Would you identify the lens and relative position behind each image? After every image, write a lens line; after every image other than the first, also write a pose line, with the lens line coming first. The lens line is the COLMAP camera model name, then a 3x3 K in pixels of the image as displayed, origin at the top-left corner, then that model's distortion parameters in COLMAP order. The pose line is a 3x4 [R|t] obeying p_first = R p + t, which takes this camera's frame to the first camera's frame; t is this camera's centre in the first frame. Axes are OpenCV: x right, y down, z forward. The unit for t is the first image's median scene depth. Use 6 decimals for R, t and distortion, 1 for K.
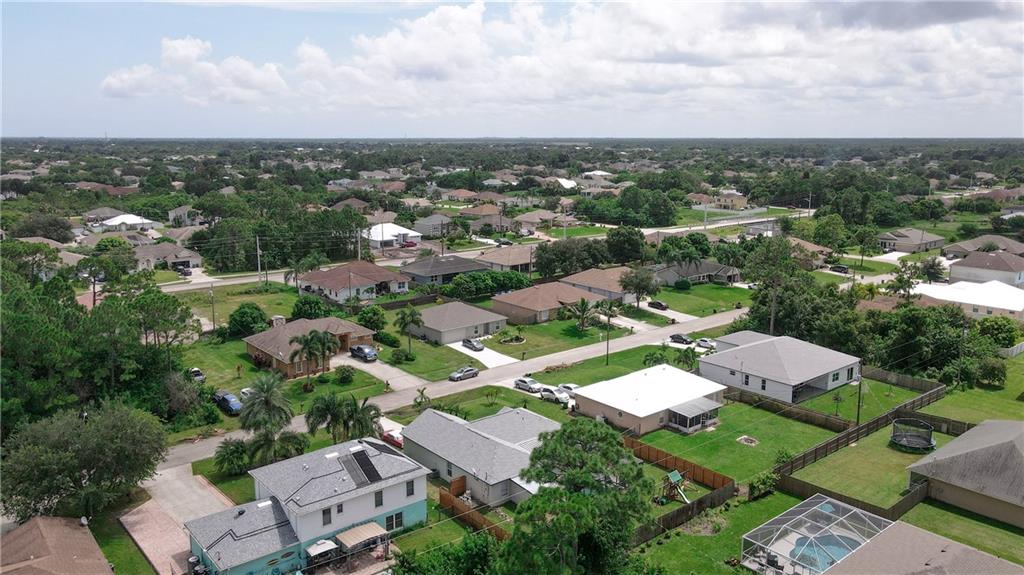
lens RADIAL K [[760.5, 0, 496.6], [0, 760.5, 284.8], [0, 0, 1]] dist [0.021971, 0.007048]
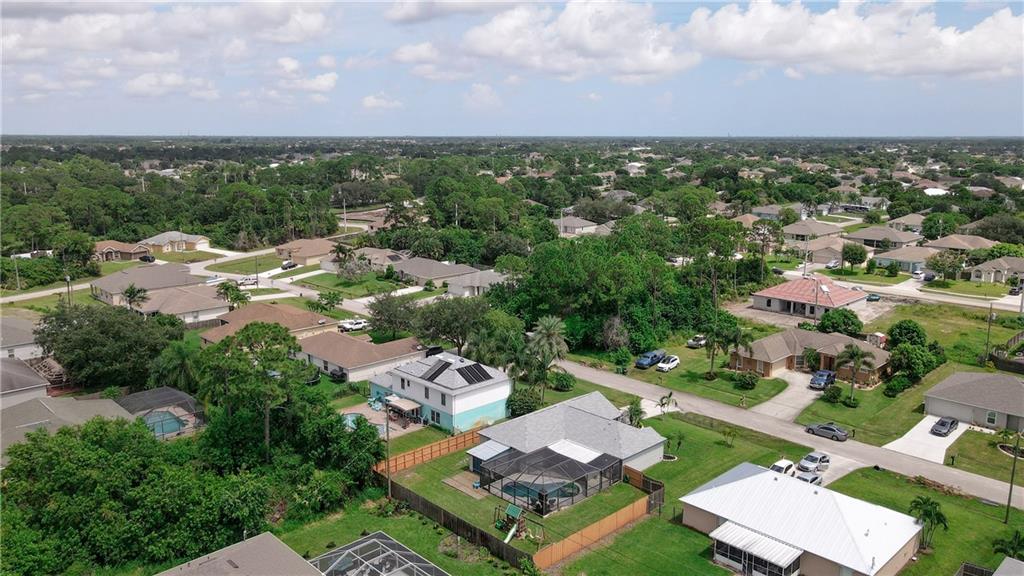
lens RADIAL K [[760.5, 0, 496.6], [0, 760.5, 285.3], [0, 0, 1]] dist [0.021971, 0.007048]
pose [[0.080797, 0.194455, -0.977578, 0.451299], [-0.192008, 0.965451, 0.176173, -0.070565], [0.978062, 0.173468, 0.115342, 0.347453]]
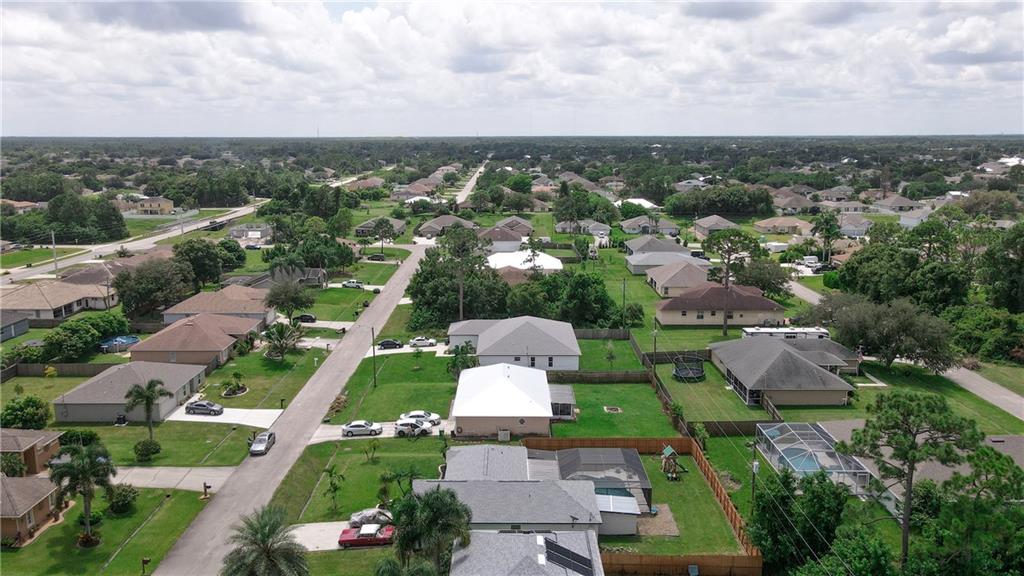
lens RADIAL K [[760.5, 0, 496.6], [0, 760.5, 285.3], [0, 0, 1]] dist [0.021971, 0.007048]
pose [[0.637136, -0.152594, 0.755495, -0.293622], [0.151252, 0.985901, 0.071574, -0.038754], [-0.755765, 0.068668, 0.651233, 0.200373]]
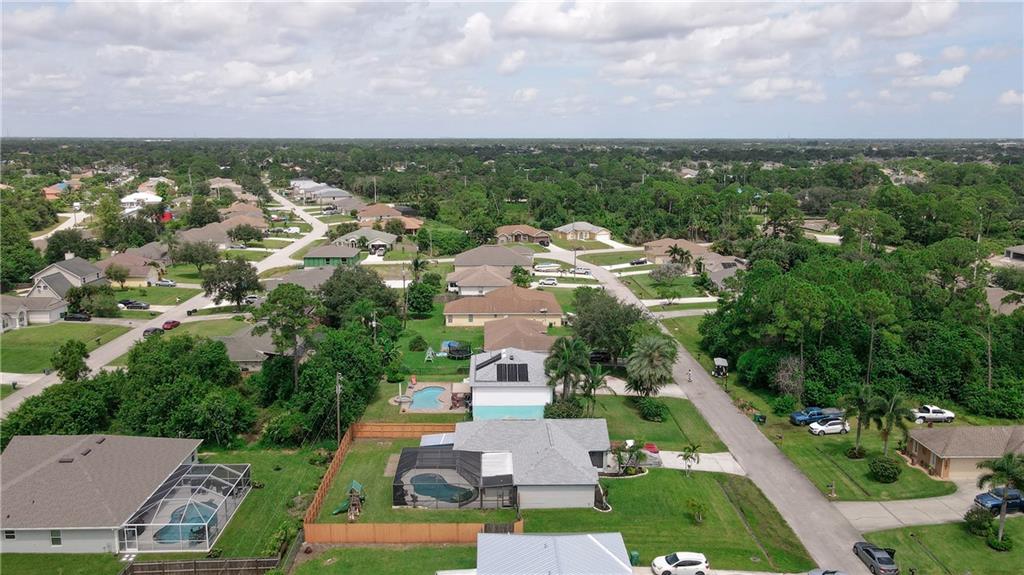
lens RADIAL K [[754.1, 0, 508.1], [0, 754.1, 299.9], [0, 0, 1]] dist [0.019354, 0.003076]
pose [[-0.609673, 0.167007, -0.774860, 0.339731], [-0.153397, 0.934213, 0.322049, -0.128961], [0.777668, 0.315206, -0.543946, 0.671957]]
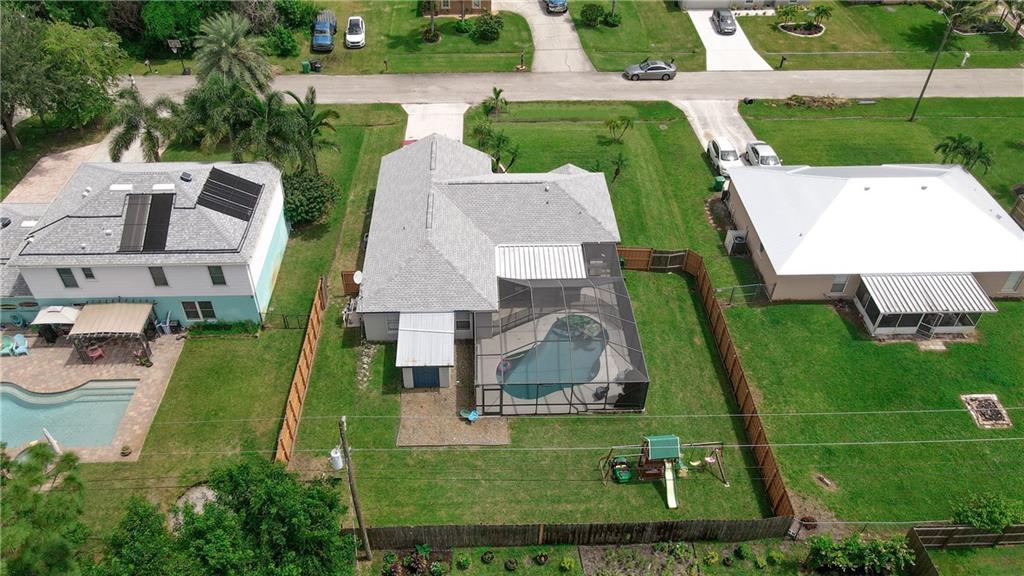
lens RADIAL K [[750.9, 0, 496.3], [0, 750.9, 271.2], [0, 0, 1]] dist [0.015033, -0.000847]
pose [[0.796606, 0.394214, -0.458273, 0.136005], [-0.122469, 0.847630, 0.516260, -0.032473], [0.591963, -0.355131, 0.723506, 0.265630]]
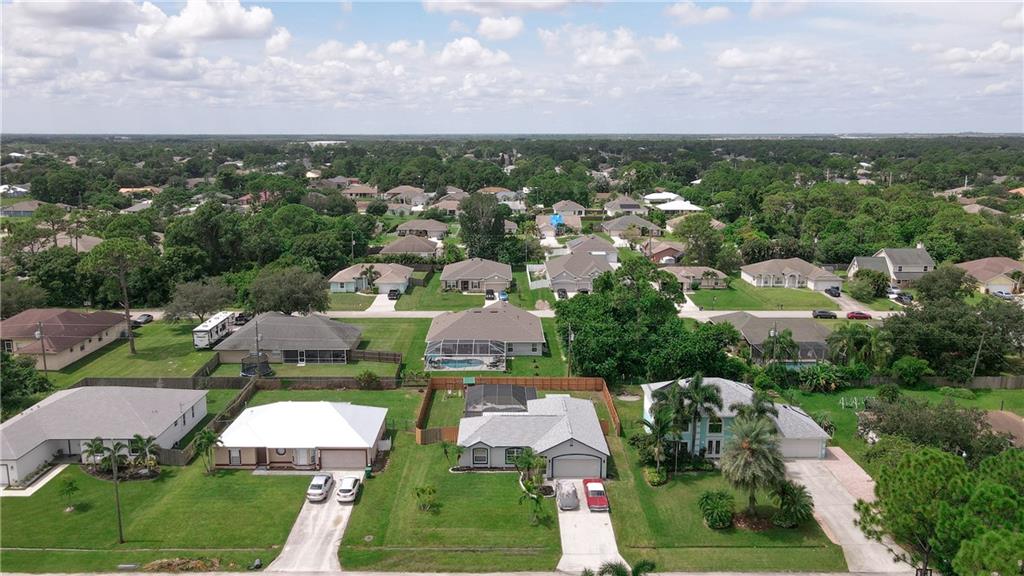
lens RADIAL K [[773.1, 0, 505.7], [0, 773.1, 287.1], [0, 0, 1]] dist [-0.000845, 0.047289]
pose [[-0.782400, -0.122792, 0.610551, -0.275921], [0.119956, 0.932298, 0.341220, -0.158150], [-0.611114, 0.340210, -0.714700, 0.802110]]
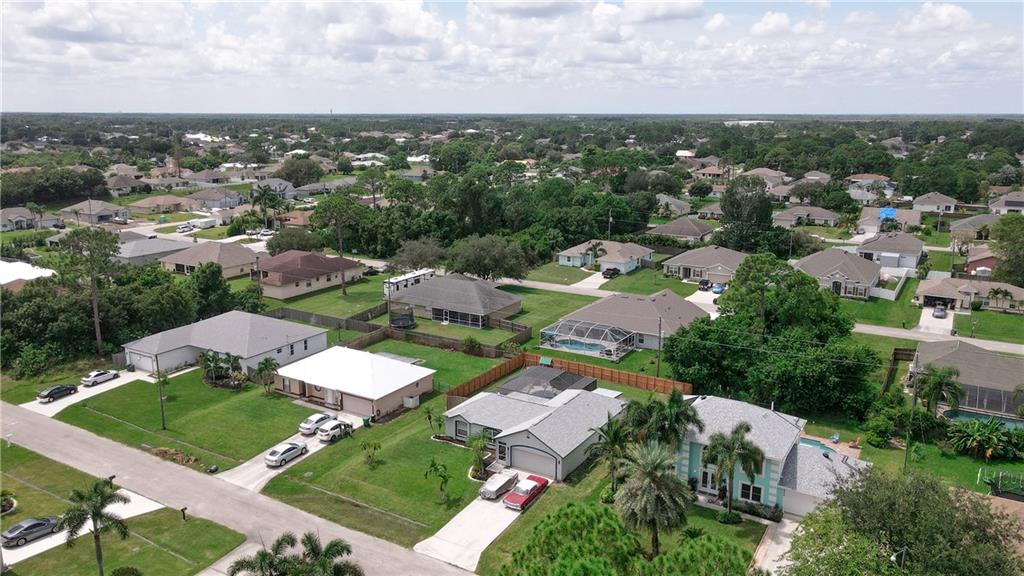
lens RADIAL K [[773.1, 0, 505.7], [0, 773.1, 287.1], [0, 0, 1]] dist [-0.000845, 0.047289]
pose [[-0.340396, -0.210091, 0.916511, -0.410079], [0.177685, 0.942785, 0.282107, -0.114244], [-0.923341, 0.258878, -0.283590, 0.599639]]
